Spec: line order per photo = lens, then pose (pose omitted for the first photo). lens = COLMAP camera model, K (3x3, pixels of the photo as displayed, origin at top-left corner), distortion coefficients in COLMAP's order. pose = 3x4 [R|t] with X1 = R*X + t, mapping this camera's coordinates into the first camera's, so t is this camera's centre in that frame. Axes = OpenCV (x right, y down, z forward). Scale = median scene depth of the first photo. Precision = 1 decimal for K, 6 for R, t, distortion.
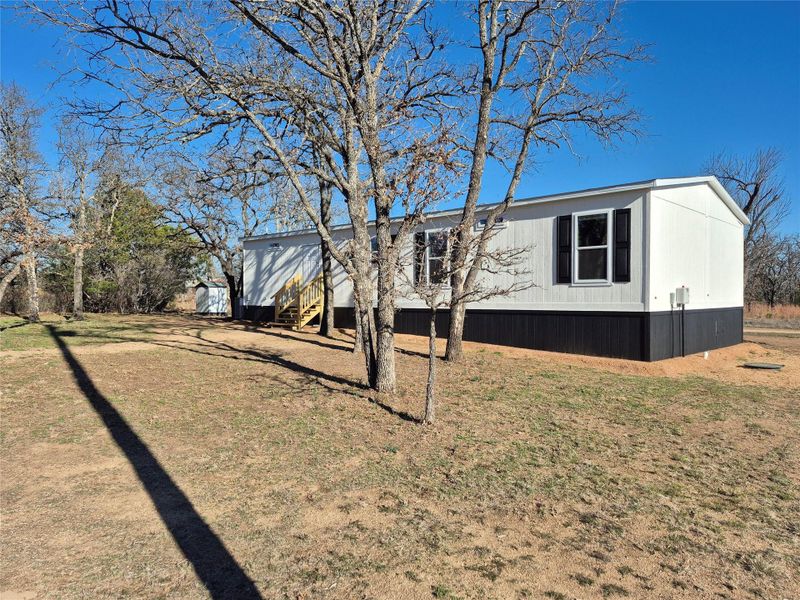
lens RADIAL K [[555.8, 0, 397.6], [0, 555.8, 300.4], [0, 0, 1]] dist [0.086059, -0.089421]
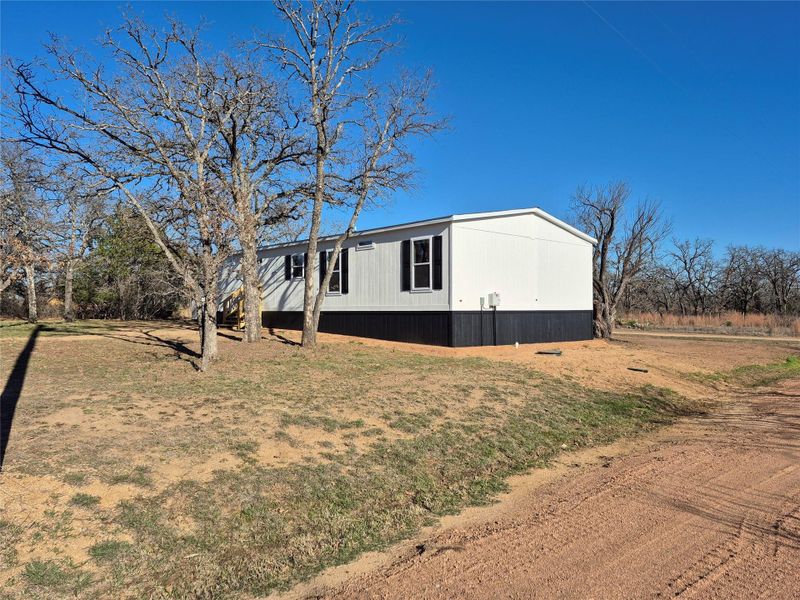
lens RADIAL K [[555.8, 0, 404.5], [0, 555.8, 299.2], [0, 0, 1]] dist [0.086059, -0.089421]
pose [[0.998747, -0.002007, -0.050011, 0.363708], [0.000847, 0.999731, -0.023196, 0.020893], [0.050044, 0.023124, 0.998479, -0.327571]]
